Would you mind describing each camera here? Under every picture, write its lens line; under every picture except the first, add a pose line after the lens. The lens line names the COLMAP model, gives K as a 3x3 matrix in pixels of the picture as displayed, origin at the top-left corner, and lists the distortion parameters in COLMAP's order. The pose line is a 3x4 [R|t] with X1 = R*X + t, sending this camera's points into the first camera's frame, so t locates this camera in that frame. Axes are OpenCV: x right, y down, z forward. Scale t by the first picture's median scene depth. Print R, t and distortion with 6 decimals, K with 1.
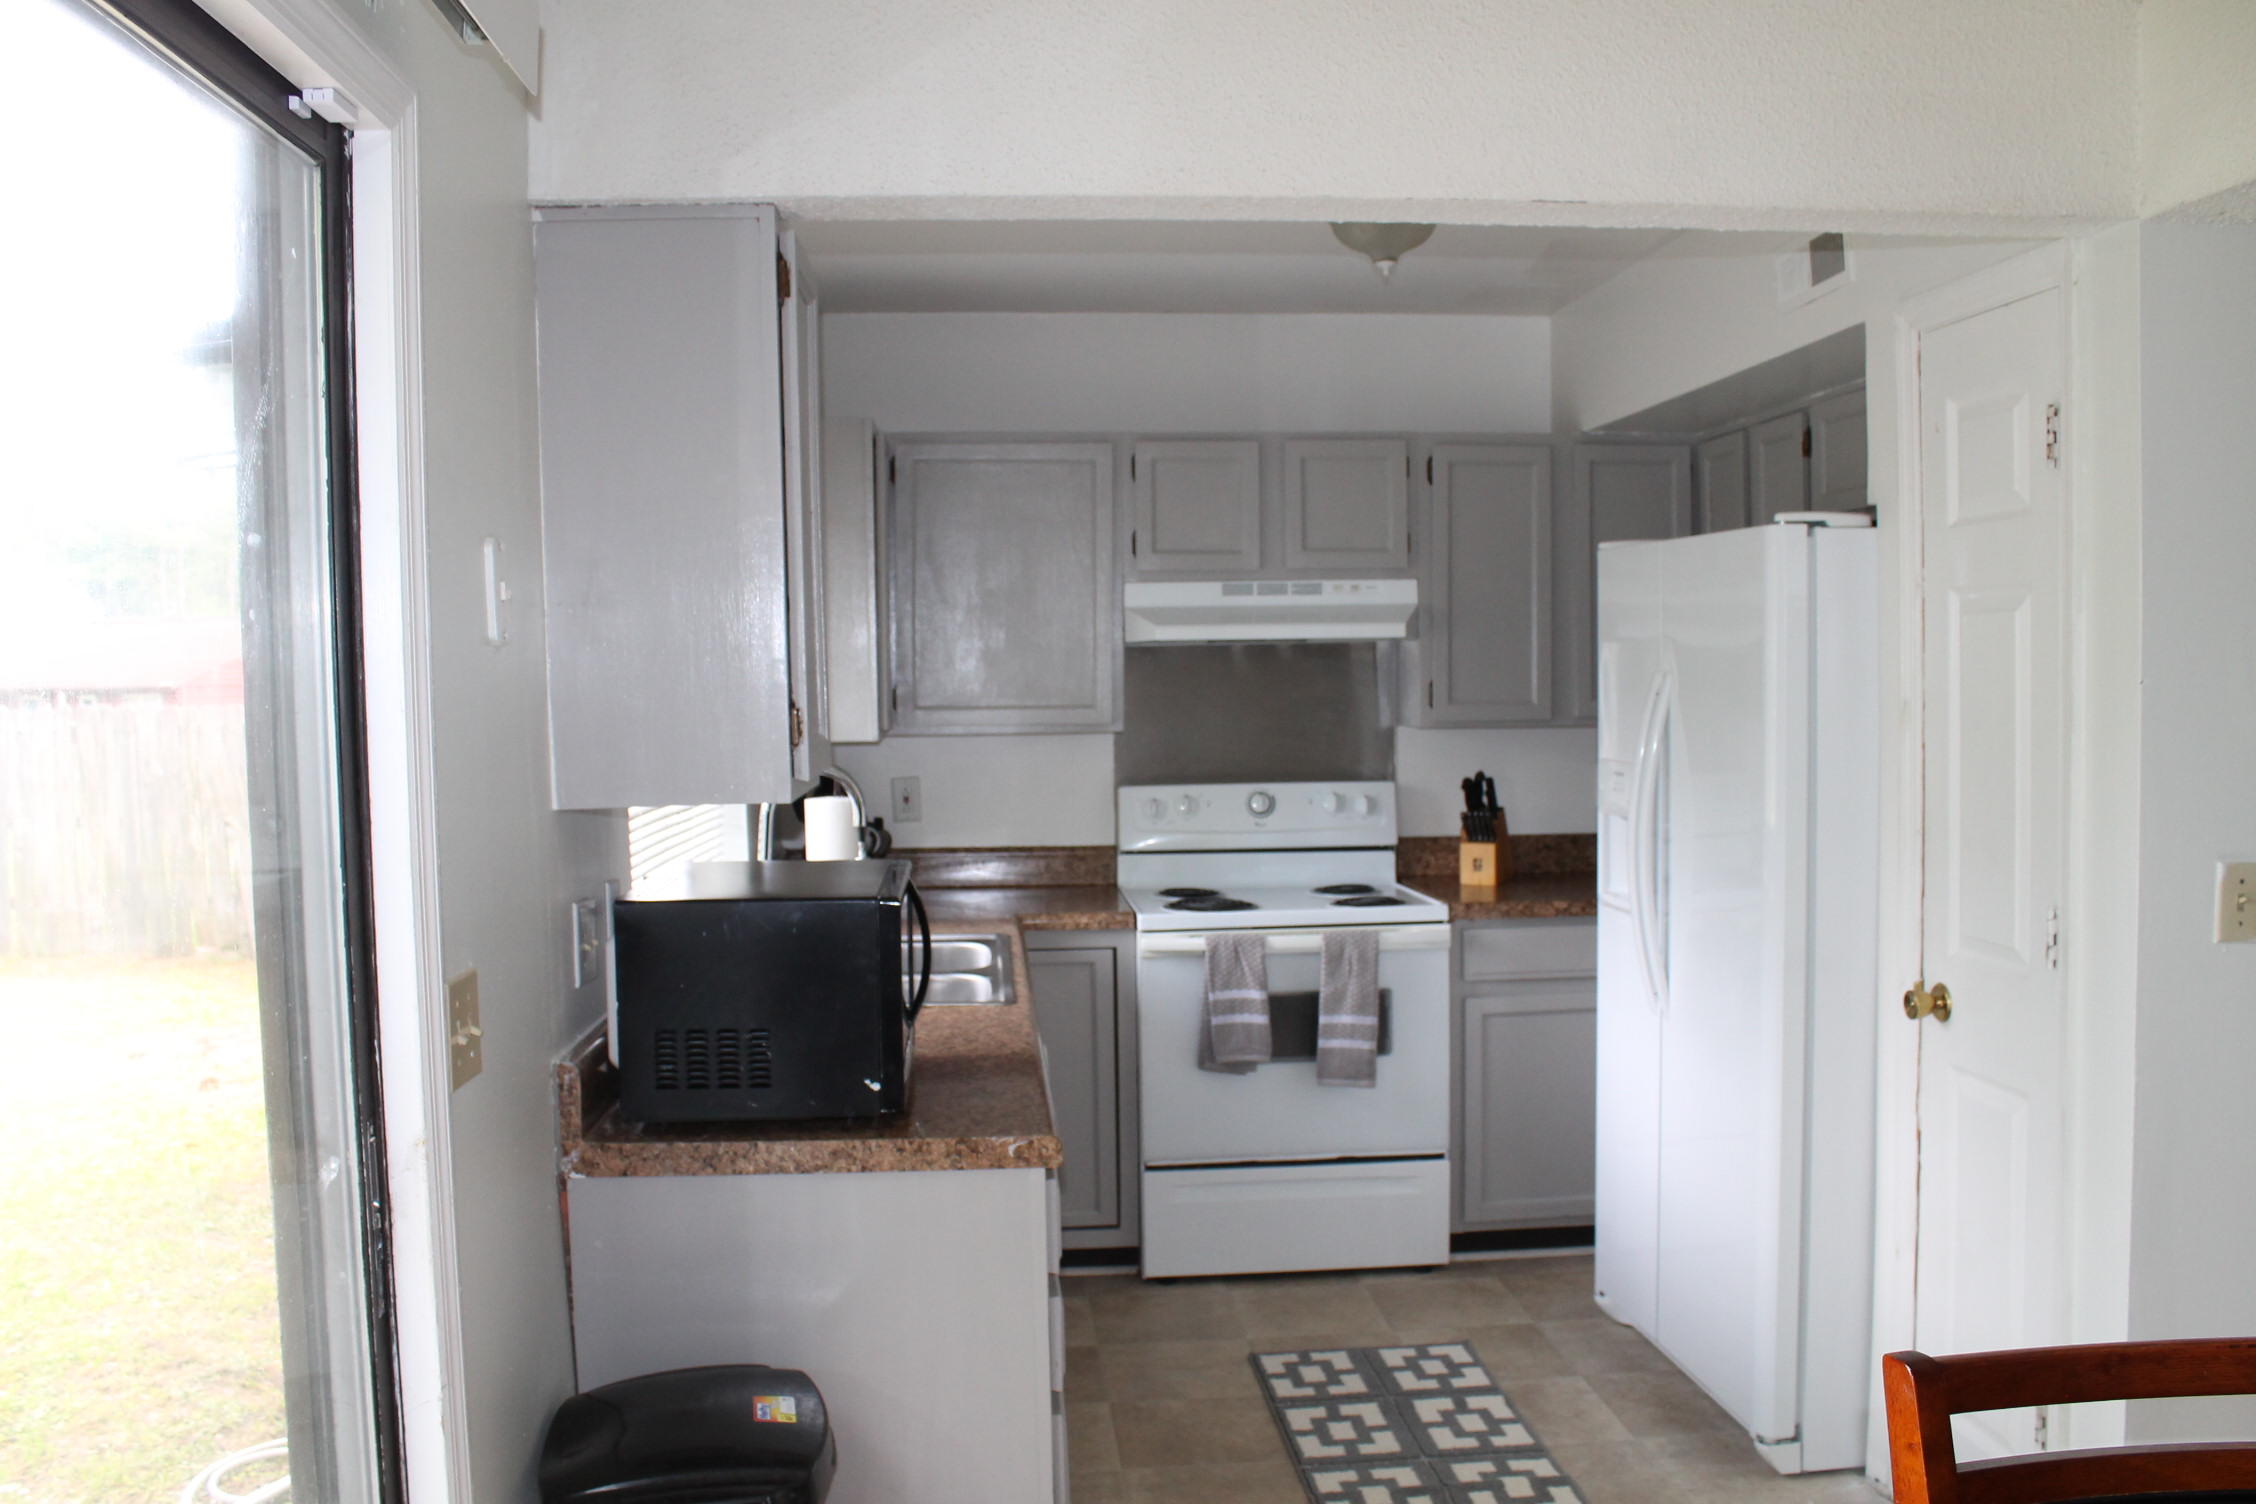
lens RADIAL K [[1940.8, 0, 1126.0], [0, 1940.8, 765.6], [0, 0, 1]] dist [-0.141729, 0.105068]
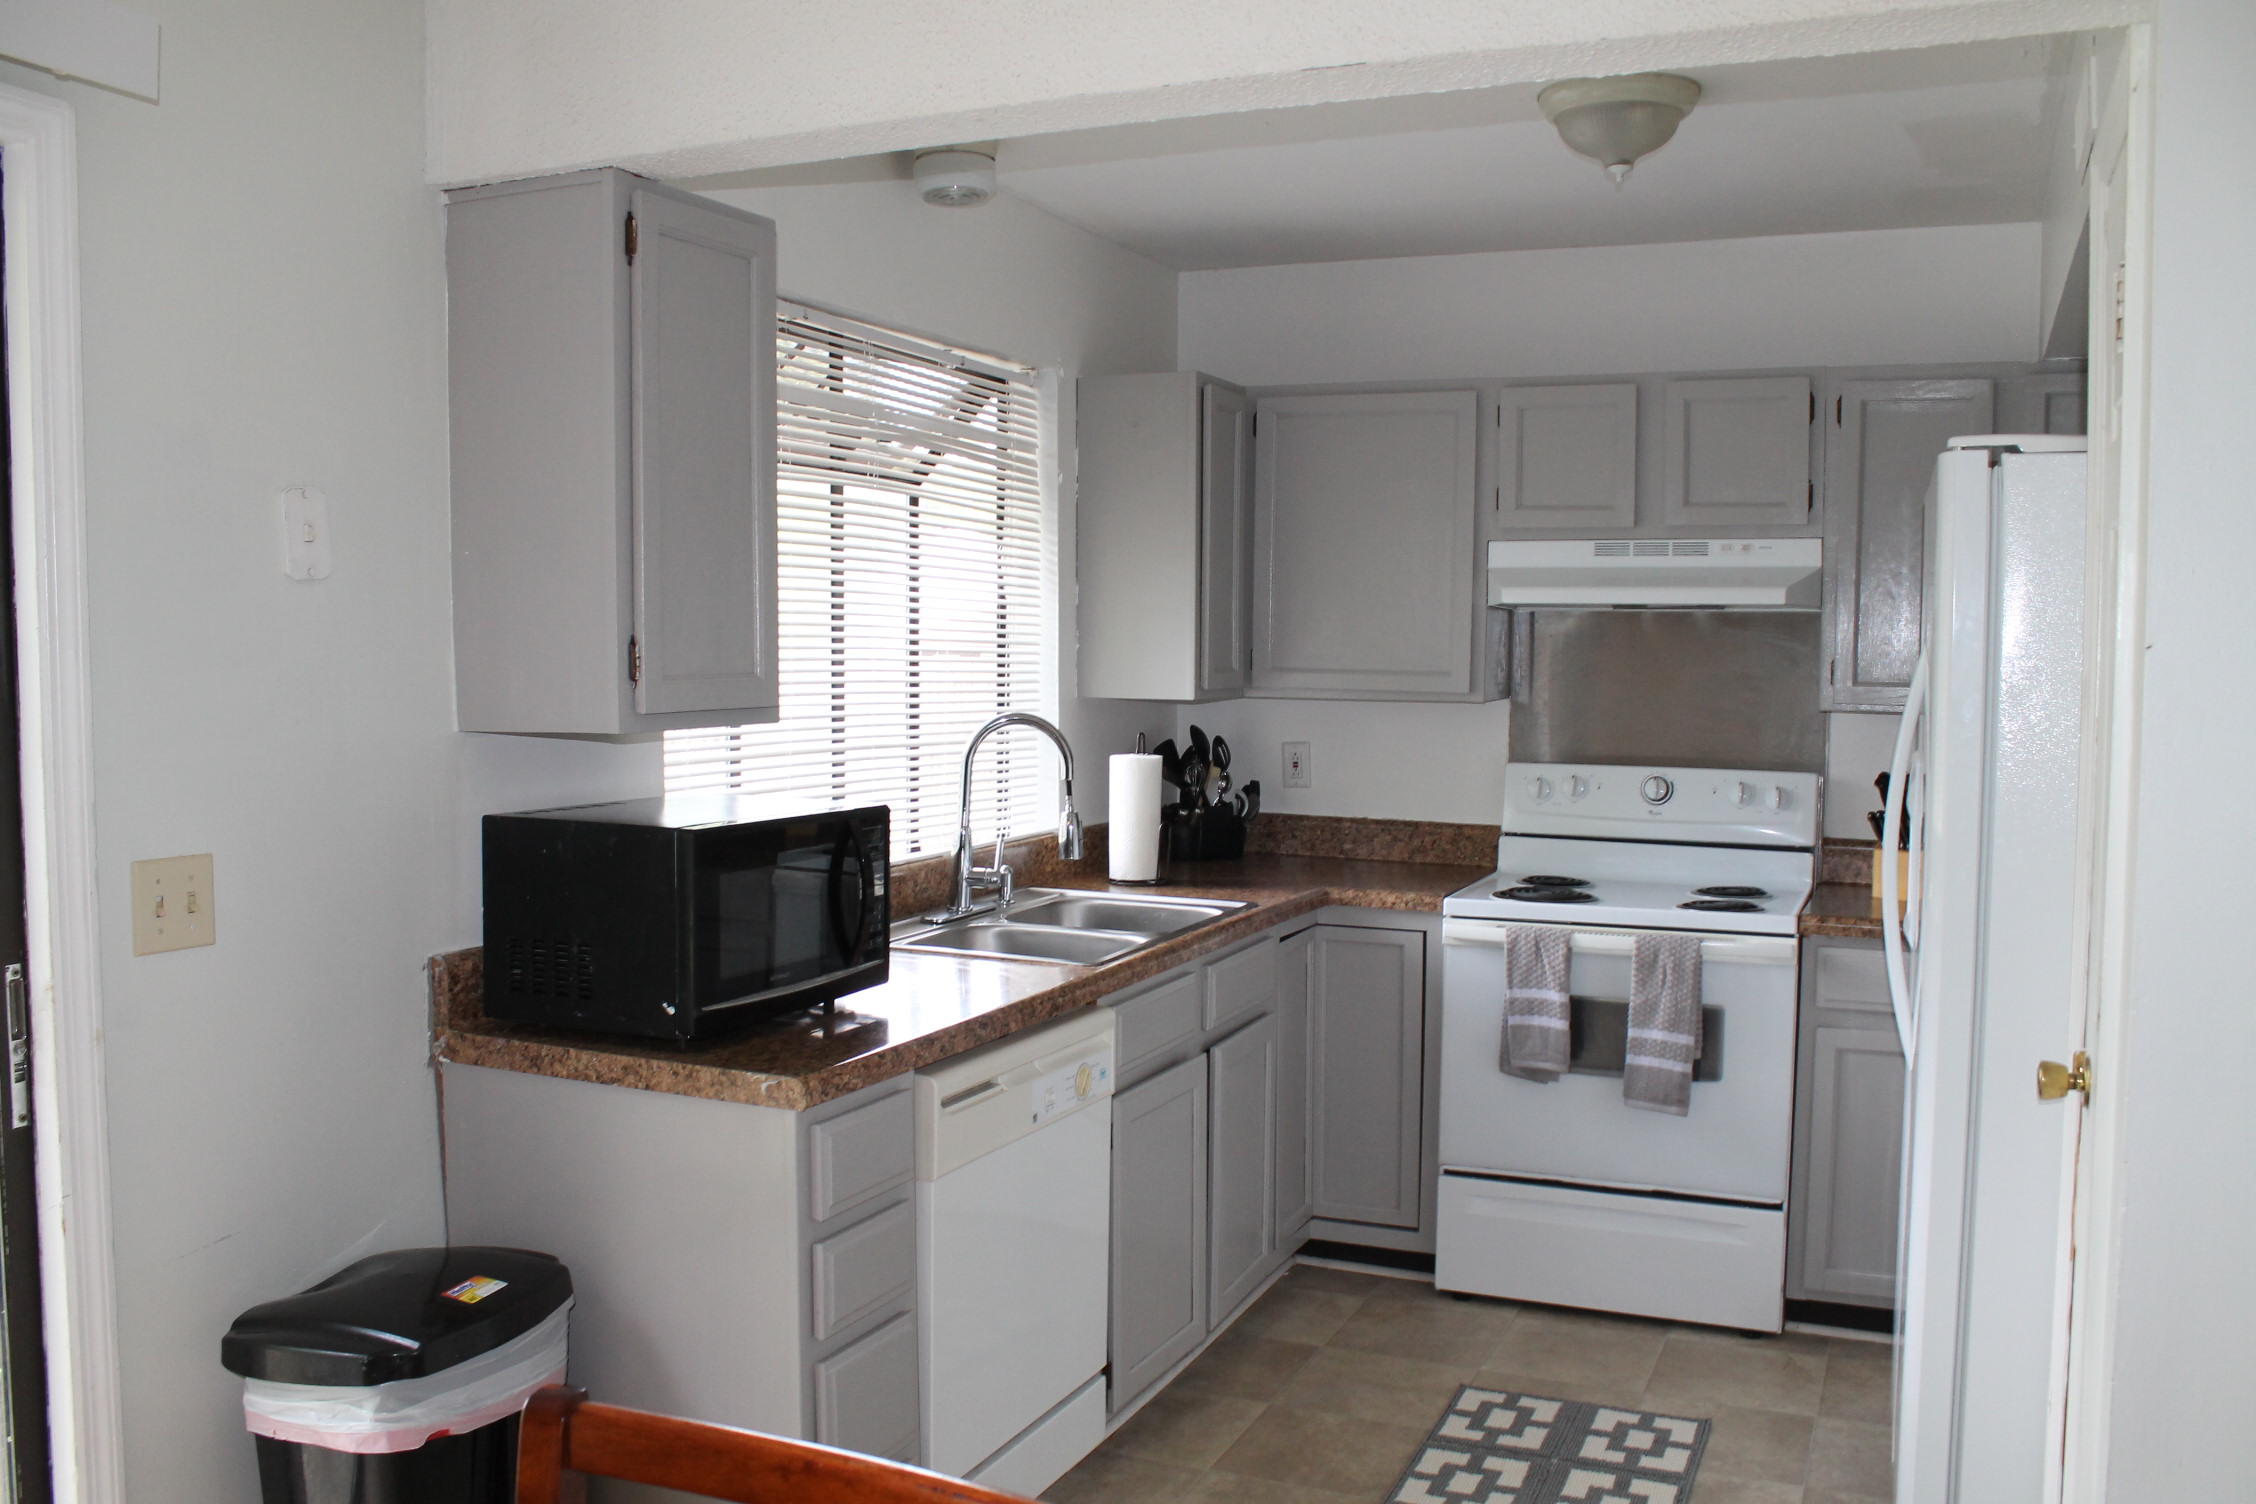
lens RADIAL K [[1940.8, 0, 1123.7], [0, 1940.8, 762.7], [0, 0, 1]] dist [-0.141729, 0.105068]
pose [[0.876618, 0.049845, -0.478599, 0.312191], [-0.046105, 0.998745, 0.019569, 0.001218], [0.478973, 0.004912, 0.877816, 0.115273]]
